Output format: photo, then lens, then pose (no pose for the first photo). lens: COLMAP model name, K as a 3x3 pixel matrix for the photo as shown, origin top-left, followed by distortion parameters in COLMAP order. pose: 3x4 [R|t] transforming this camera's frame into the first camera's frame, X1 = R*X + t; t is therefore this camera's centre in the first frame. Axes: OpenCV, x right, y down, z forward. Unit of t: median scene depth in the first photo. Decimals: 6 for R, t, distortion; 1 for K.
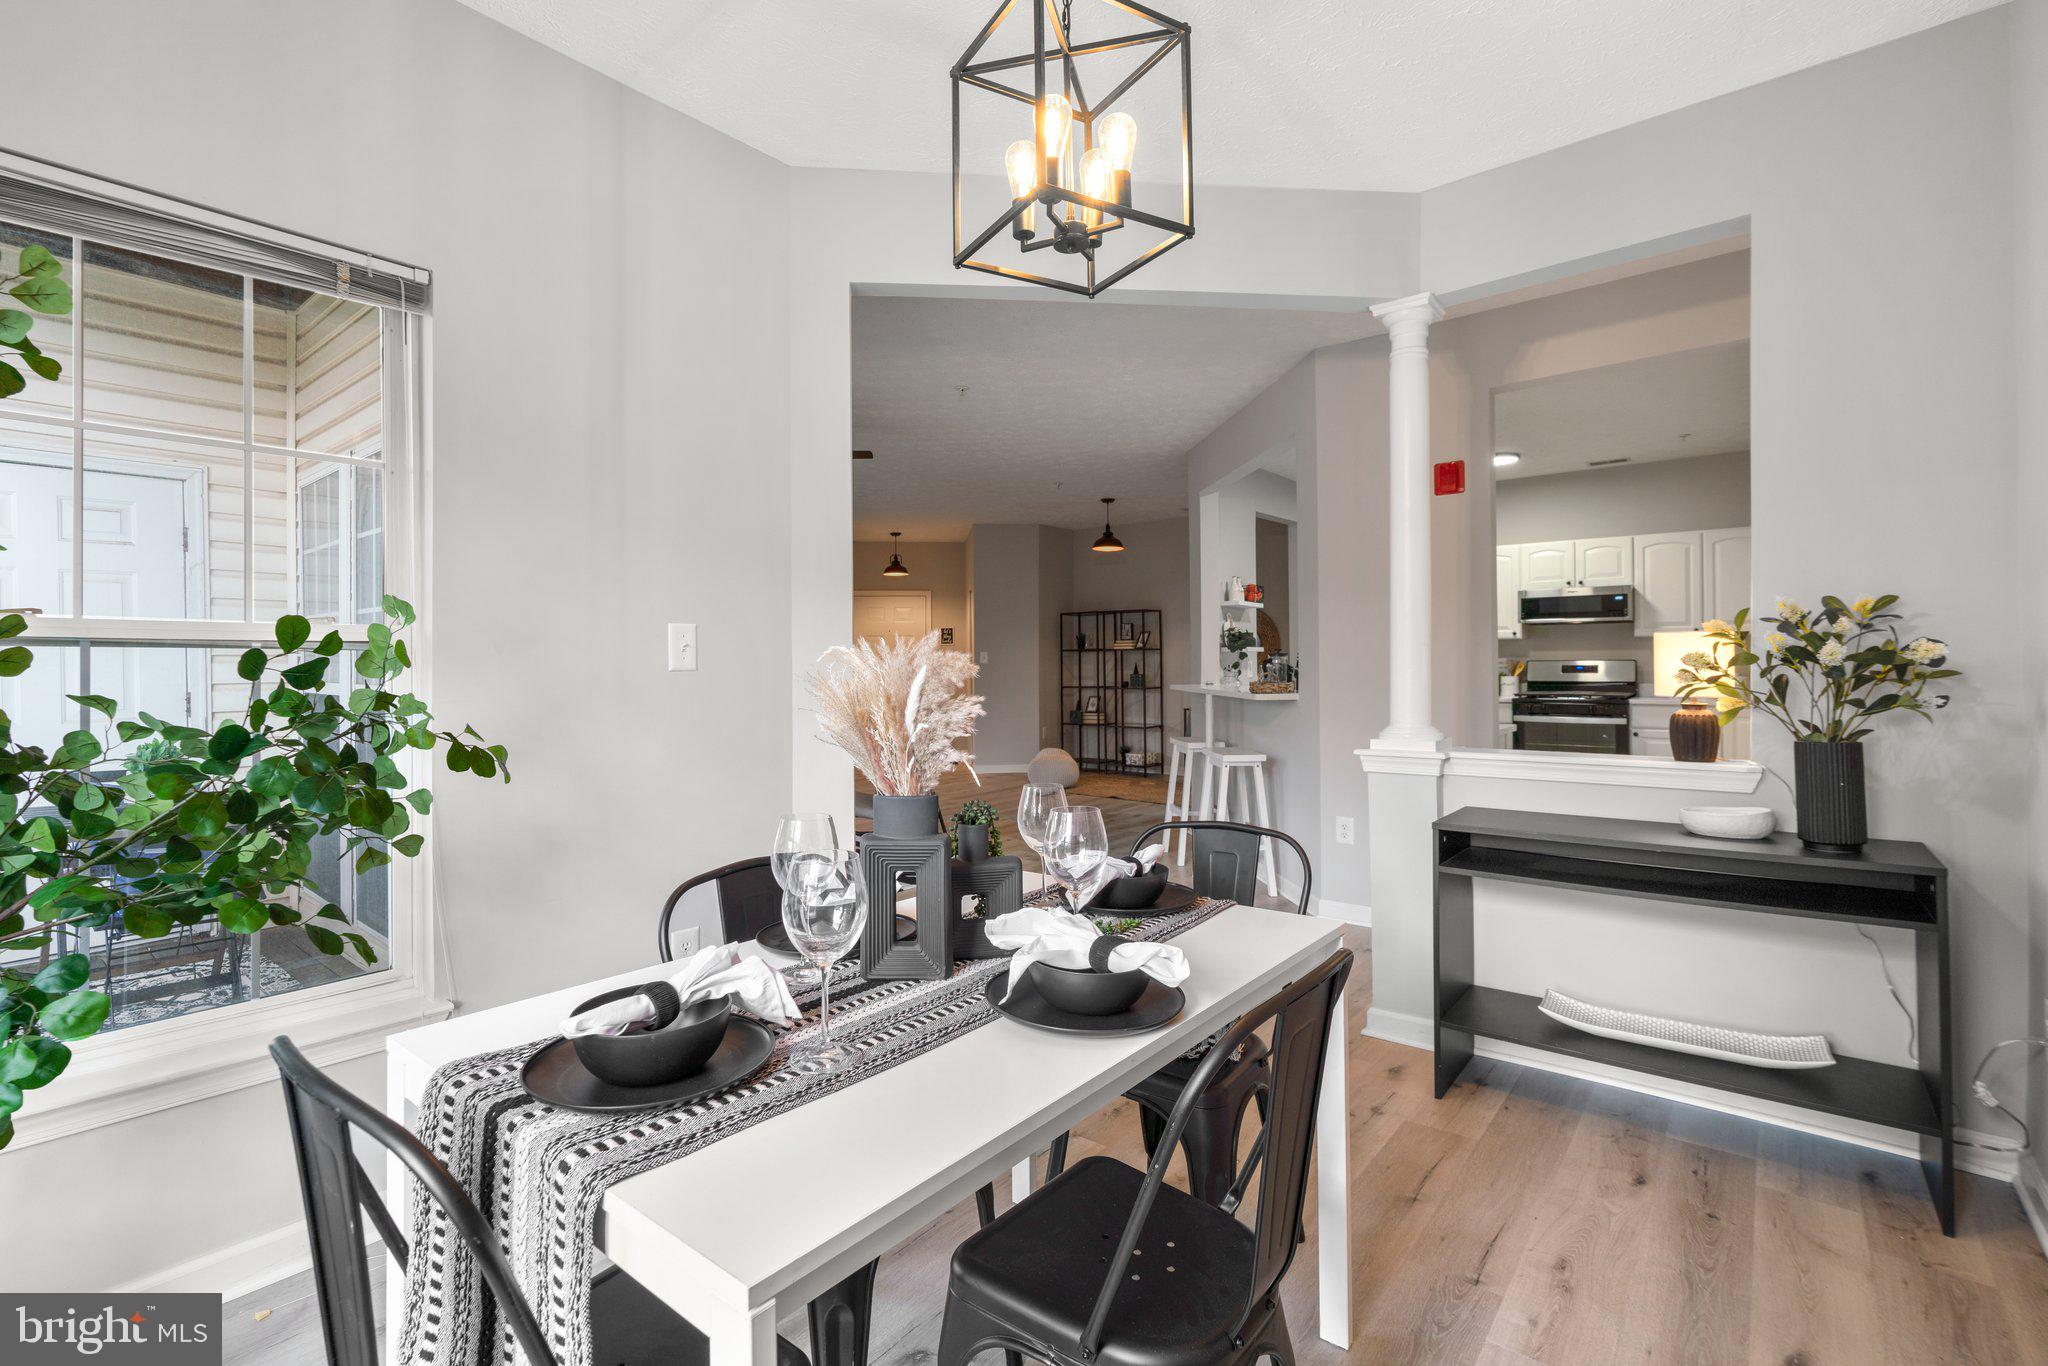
lens RADIAL K [[930.3, 0, 1016.9], [0, 930.3, 669.7], [0, 0, 1]] dist [-0.014814, 0.006448]
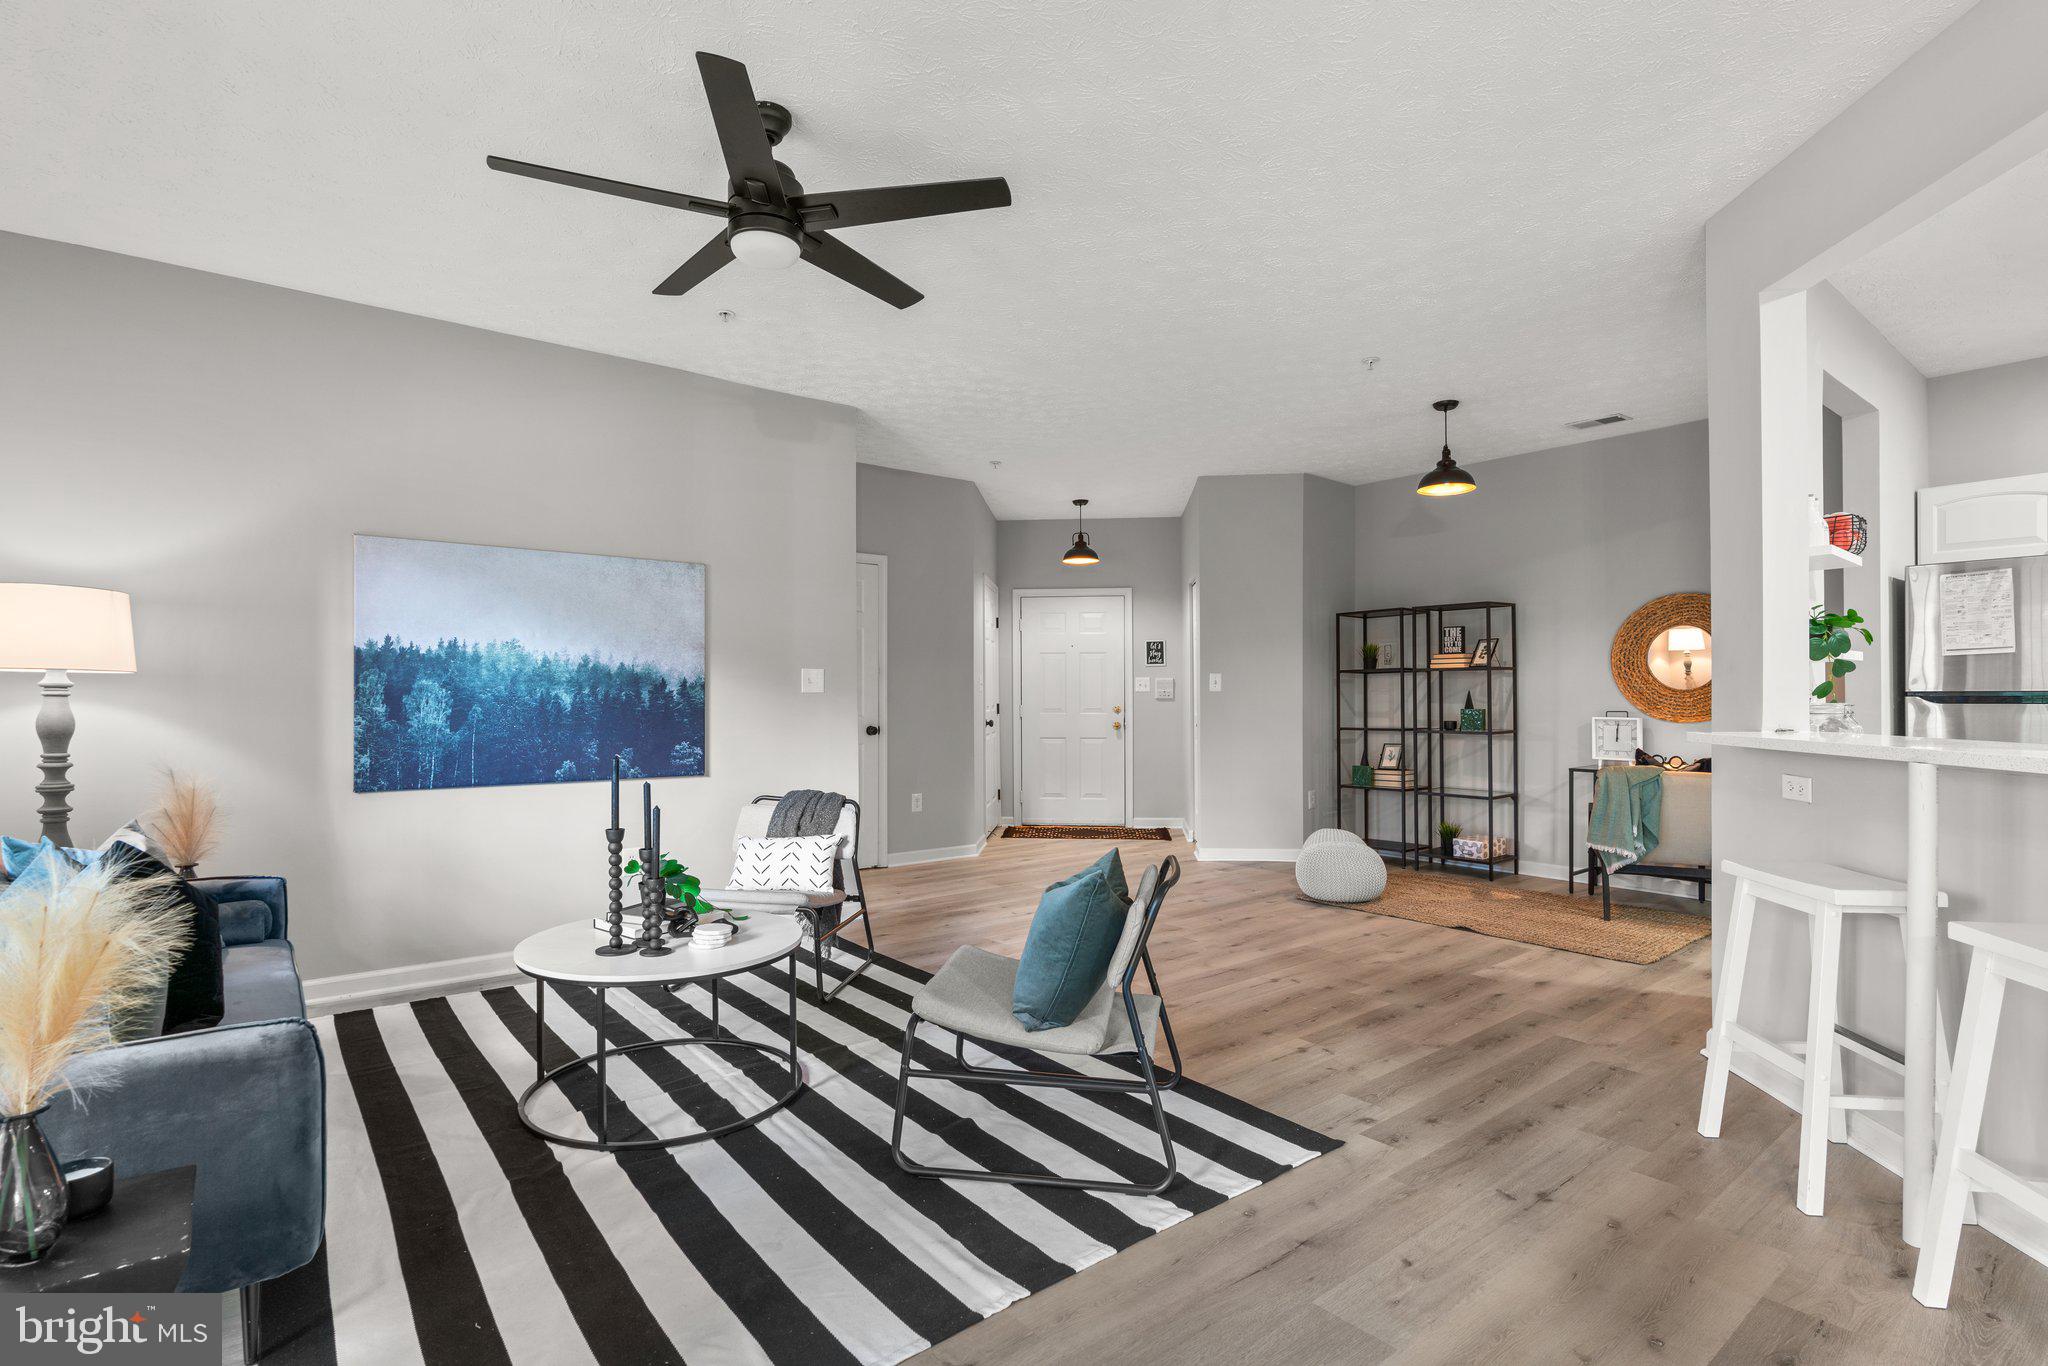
lens RADIAL K [[979.3, 0, 1007.8], [0, 979.3, 694.3], [0, 0, 1]] dist [-0.004489, -0.000718]
pose [[0.978401, 0.003246, -0.206691, -0.037694], [-0.005367, 0.999939, -0.009699, 0.003036], [0.206646, 0.010599, 0.978358, 0.310742]]
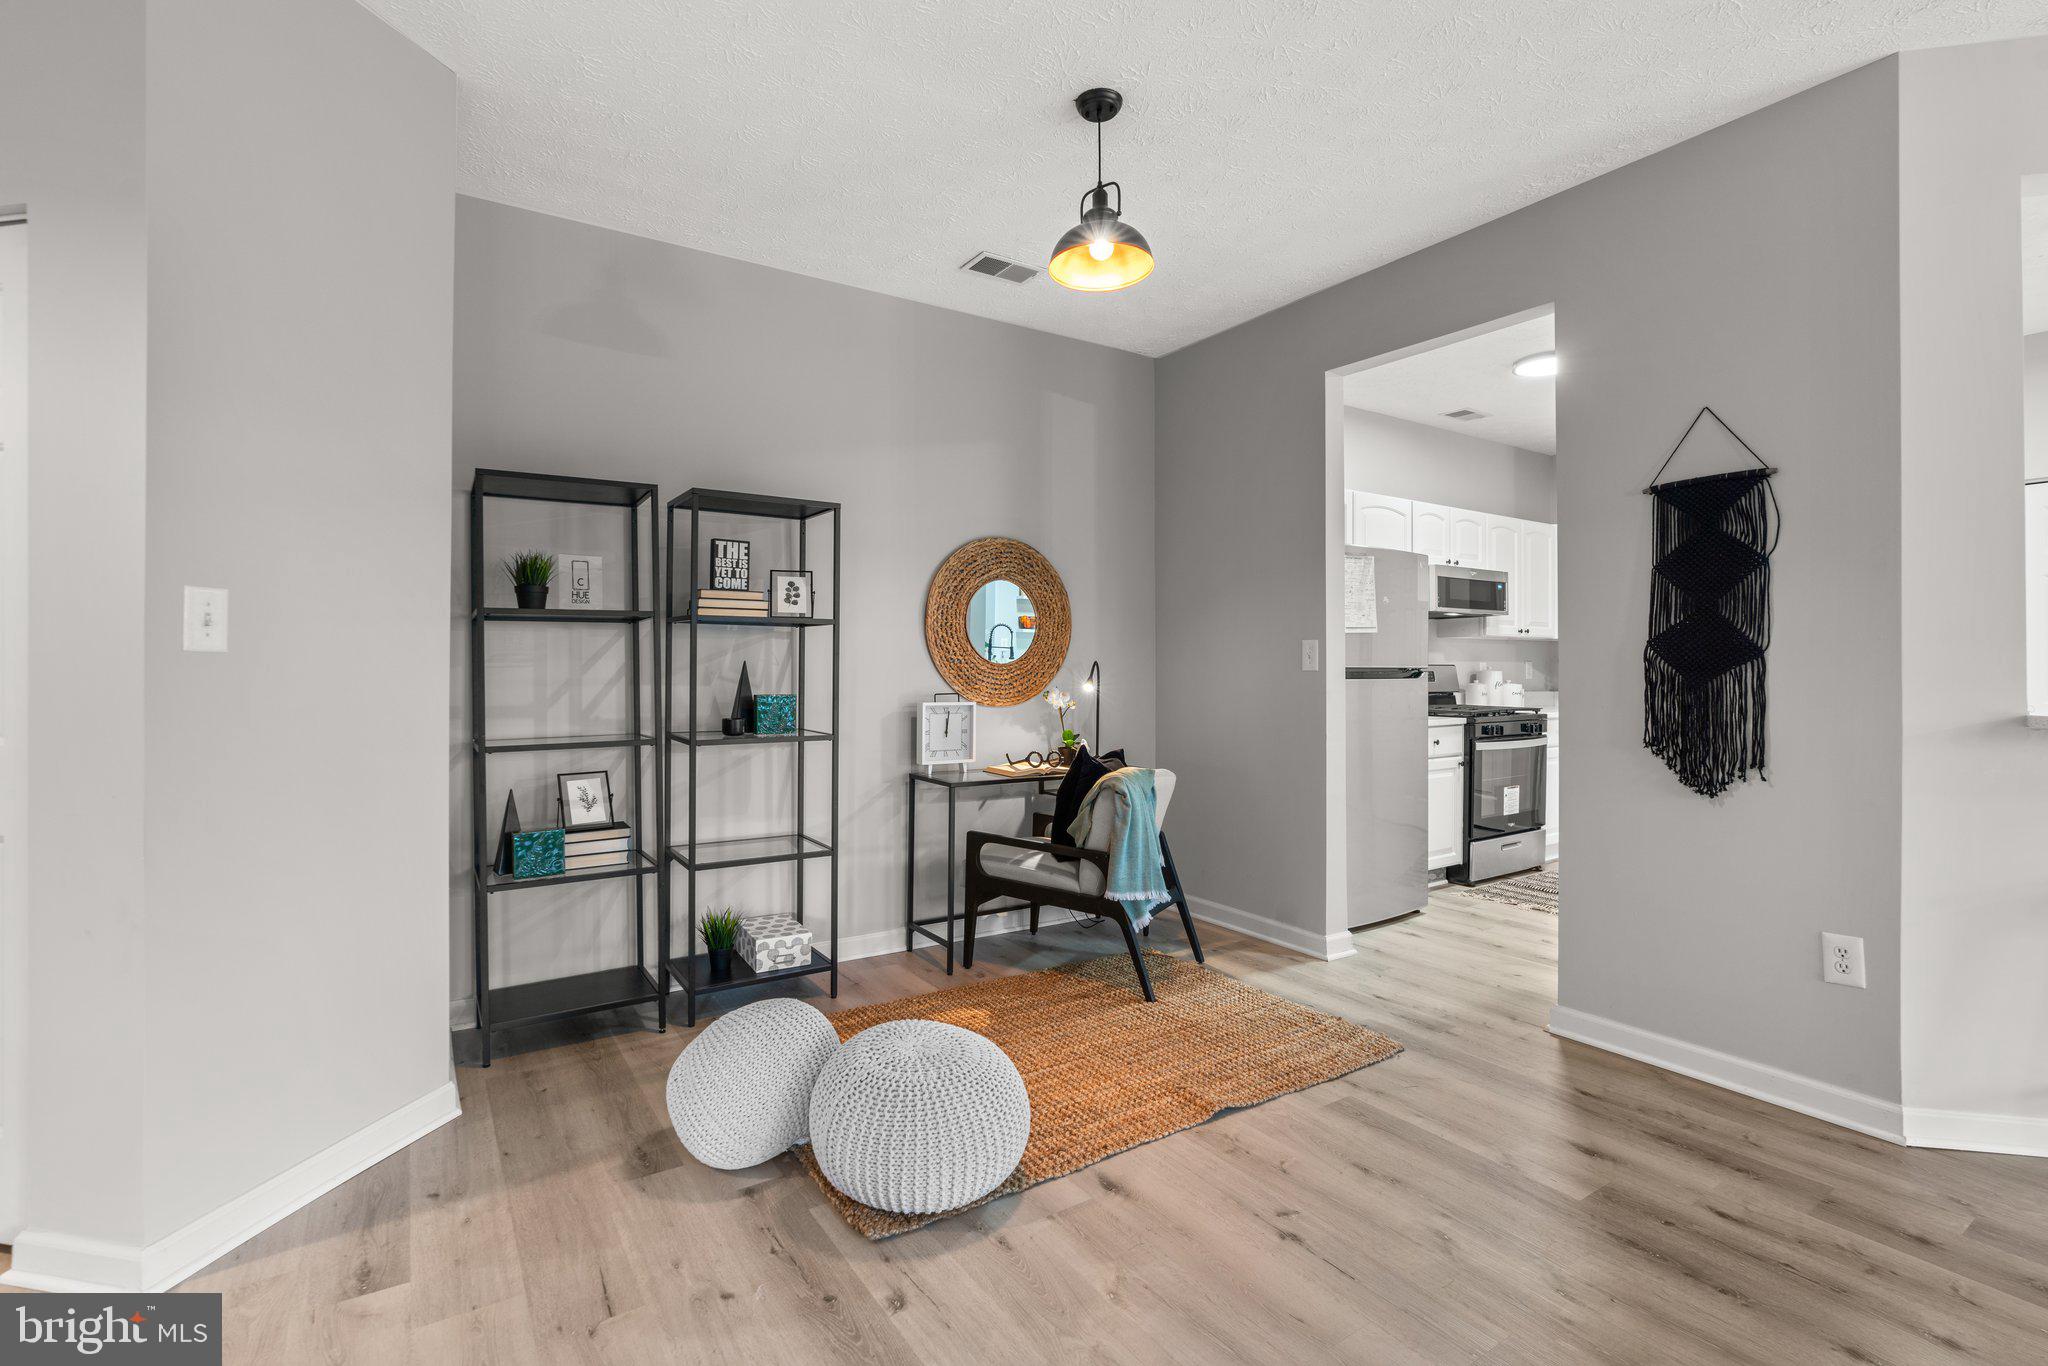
lens RADIAL K [[930.3, 0, 1015.3], [0, 930.3, 662.7], [0, 0, 1]] dist [-0.014814, 0.006448]
pose [[0.293775, 0.015812, 0.955744, -0.168479], [0.006088, 0.999812, -0.018412, 0.000015], [-0.955855, 0.011228, 0.293624, 0.828947]]
